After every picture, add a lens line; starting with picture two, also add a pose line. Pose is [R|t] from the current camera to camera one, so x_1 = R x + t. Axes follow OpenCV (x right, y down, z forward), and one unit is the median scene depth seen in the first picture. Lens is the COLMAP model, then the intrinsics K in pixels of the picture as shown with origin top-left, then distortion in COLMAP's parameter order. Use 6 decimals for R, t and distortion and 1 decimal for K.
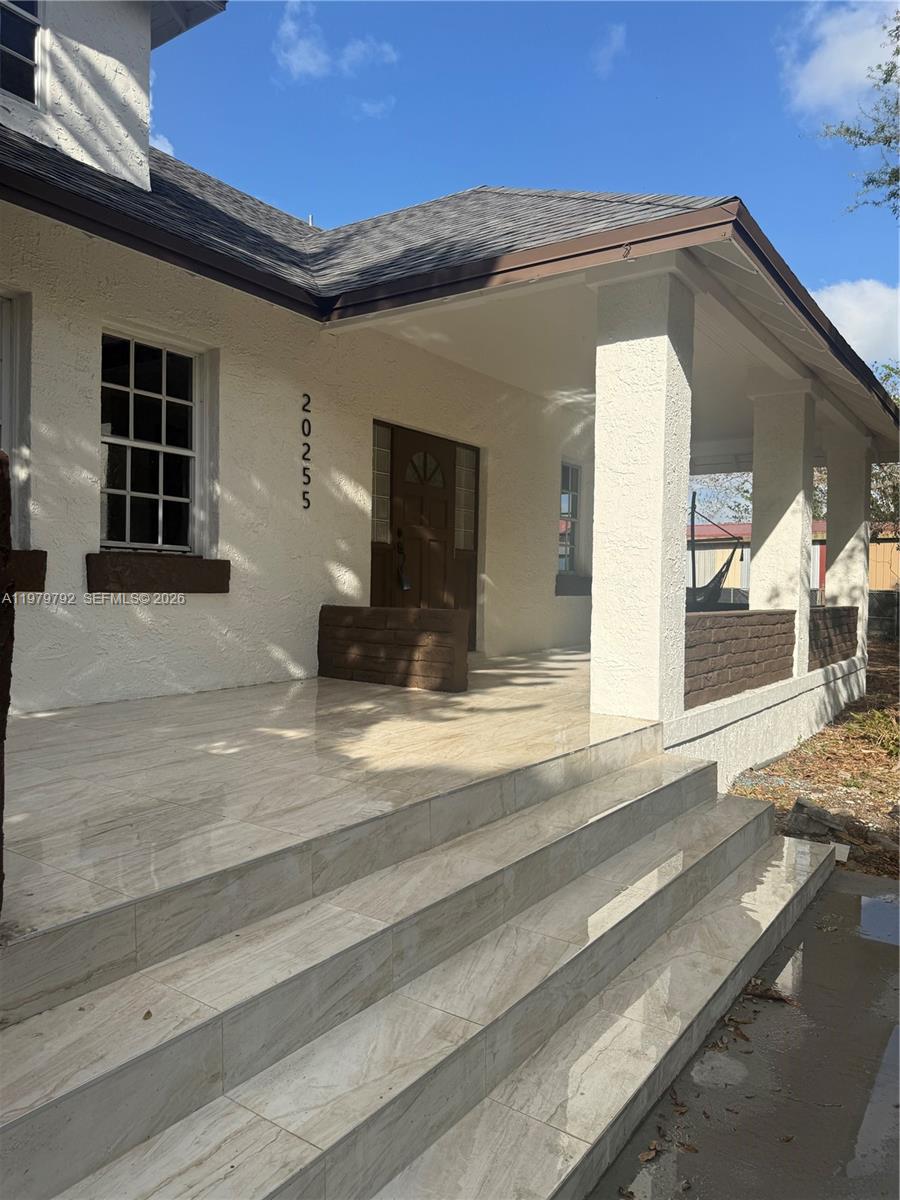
lens RADIAL K [[846.8, 0, 453.4], [0, 846.8, 607.4], [0, 0, 1]] dist [0.003533, -0.032944]
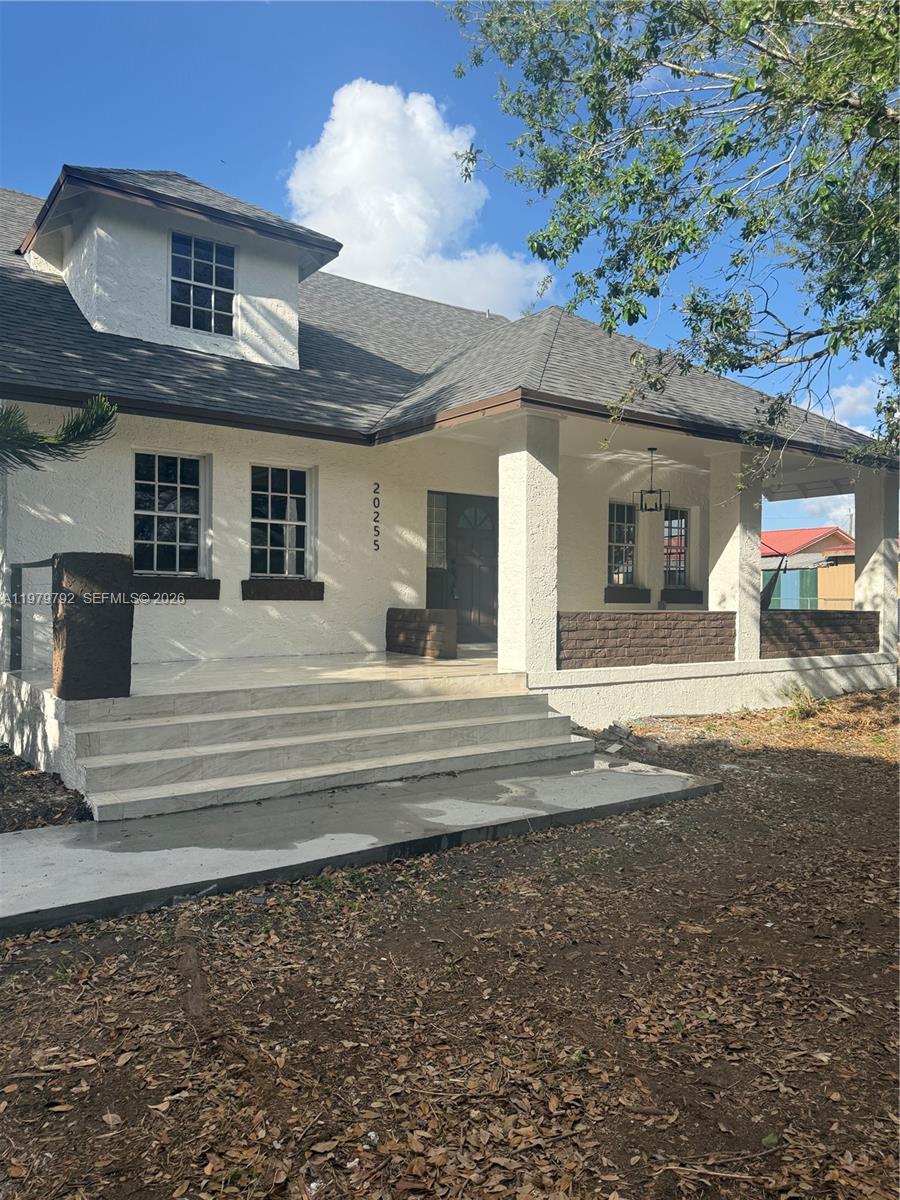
lens RADIAL K [[846.8, 0, 448.1], [0, 846.8, 596.9], [0, 0, 1]] dist [0.003533, -0.032944]
pose [[0.939217, -0.009267, -0.343198, 0.566028], [-0.001020, 0.999556, -0.029781, 0.026560], [0.343322, 0.028321, 0.938791, -0.556510]]
